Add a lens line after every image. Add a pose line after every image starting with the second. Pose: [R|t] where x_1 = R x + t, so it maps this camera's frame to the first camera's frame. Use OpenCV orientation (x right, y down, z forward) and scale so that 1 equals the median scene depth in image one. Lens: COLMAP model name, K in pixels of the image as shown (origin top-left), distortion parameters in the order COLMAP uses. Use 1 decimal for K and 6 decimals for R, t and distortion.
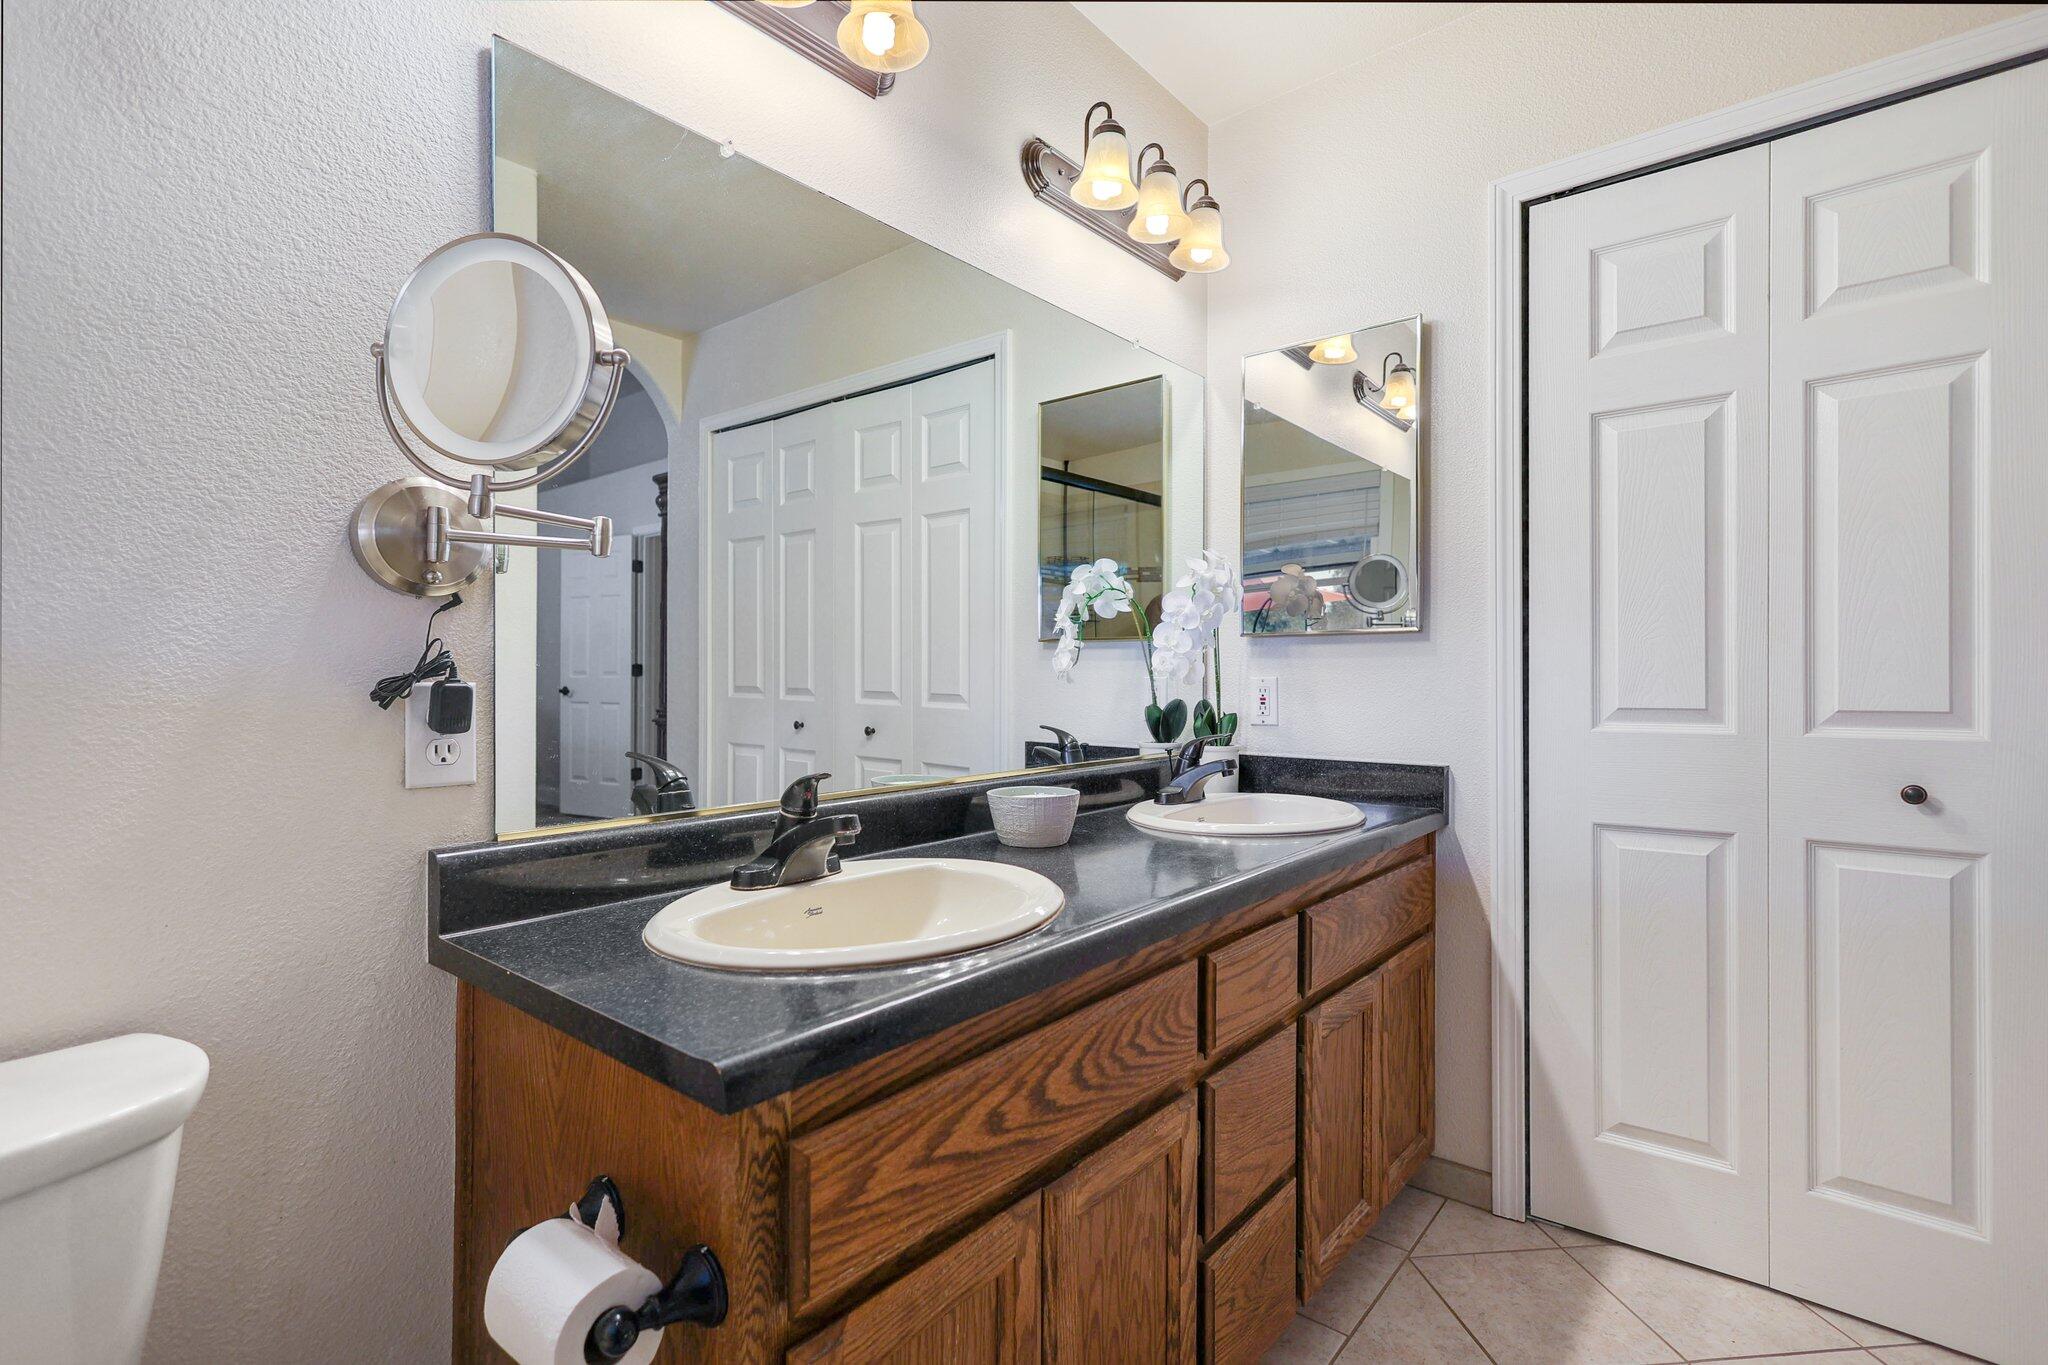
lens RADIAL K [[964.3, 0, 1035.3], [0, 964.3, 668.9], [0, 0, 1]] dist [0.002546, 0.000772]
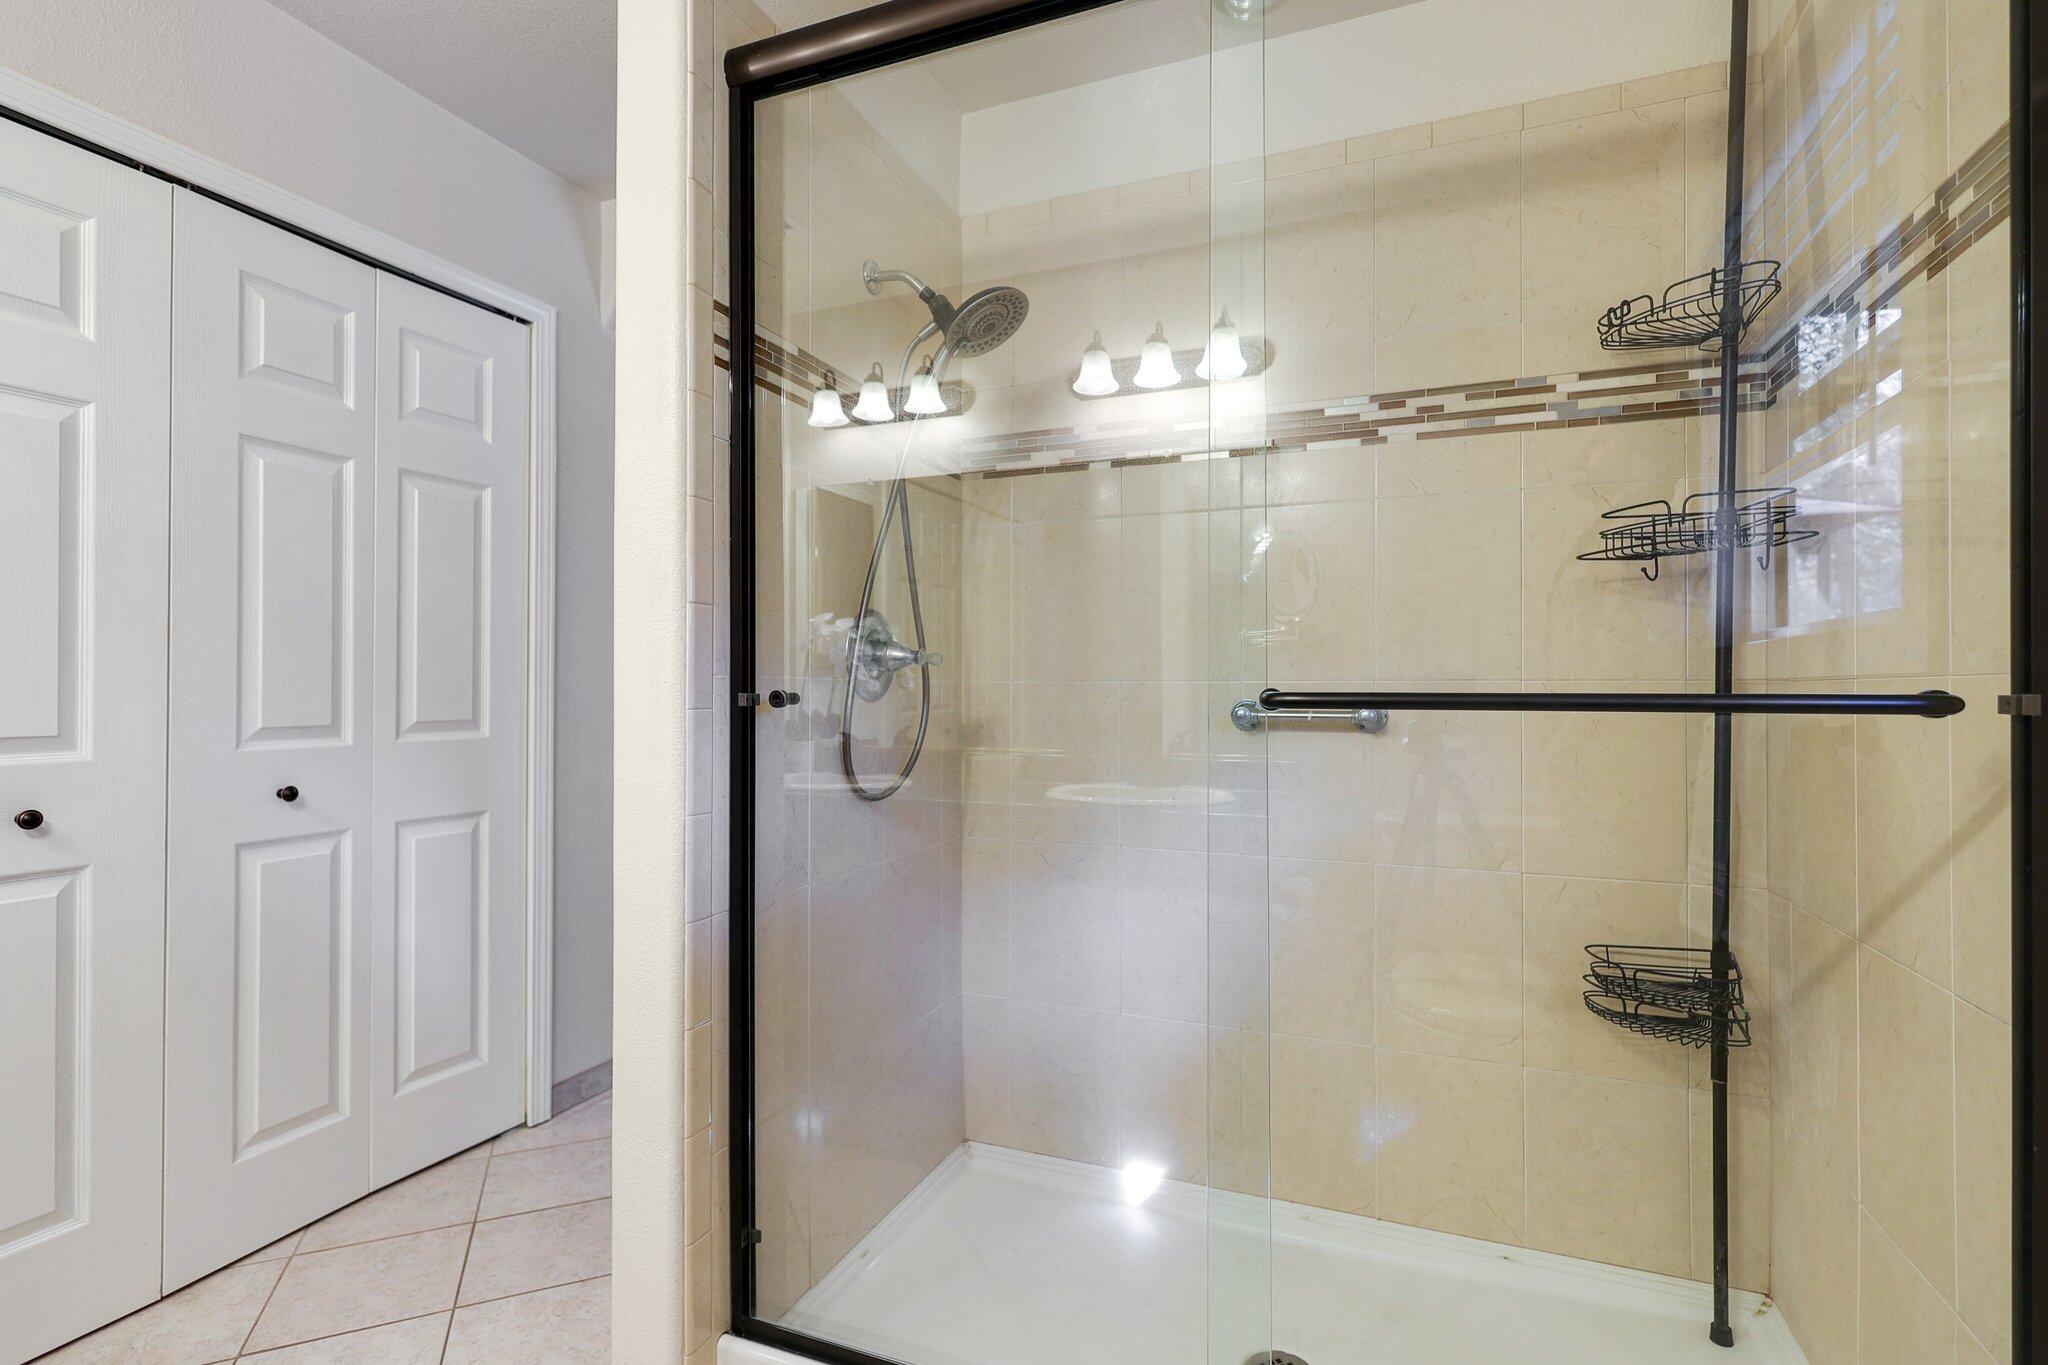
lens RADIAL K [[964.3, 0, 1032.2], [0, 964.3, 686.6], [0, 0, 1]] dist [0.002546, 0.000772]
pose [[-0.270336, 0.006874, 0.962742, -0.345237], [0.005612, 0.999969, -0.005564, 0.003395], [-0.962750, 0.003899, -0.270366, 0.275075]]
